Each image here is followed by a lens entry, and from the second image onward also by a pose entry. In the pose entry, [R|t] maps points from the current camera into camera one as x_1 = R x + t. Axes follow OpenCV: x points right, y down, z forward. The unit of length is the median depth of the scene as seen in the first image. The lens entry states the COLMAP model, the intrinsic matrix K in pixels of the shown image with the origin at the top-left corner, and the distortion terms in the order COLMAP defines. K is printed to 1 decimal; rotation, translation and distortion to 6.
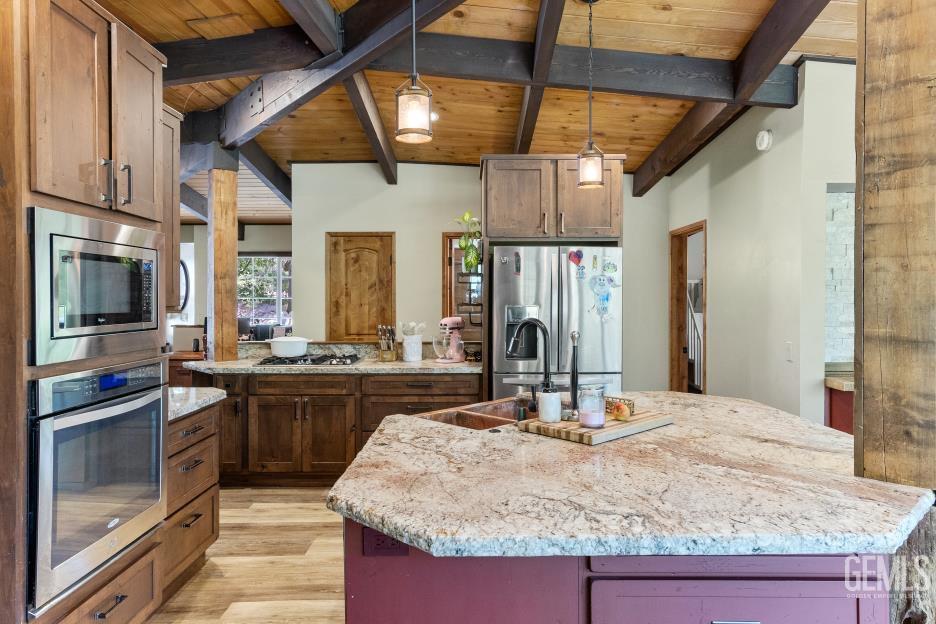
lens RADIAL K [[612.7, 0, 468.0], [0, 612.7, 312.0], [0, 0, 1]] dist [0.002066, 0.000431]
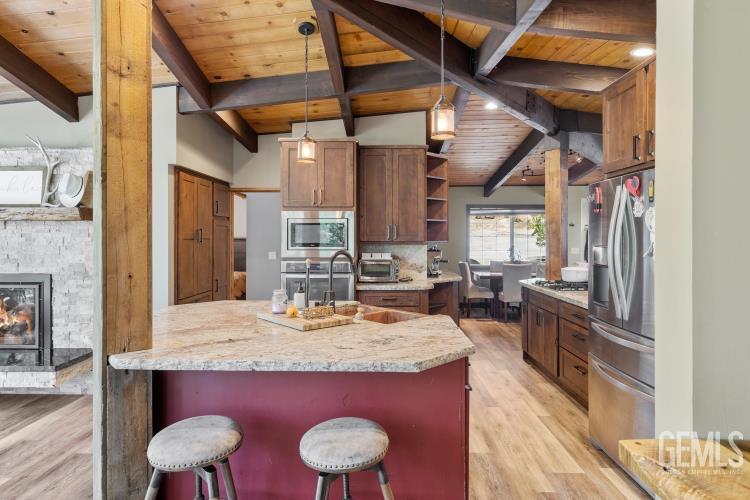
lens RADIAL K [[437.8, 0, 376.0], [0, 437.8, 241.7], [0, 0, 1]] dist [-0.003966, -0.000224]
pose [[-0.012121, 0.011250, -0.999863, 0.528285], [-0.020639, 0.999721, 0.011498, -0.011756], [0.999714, 0.020775, -0.011886, 0.475916]]
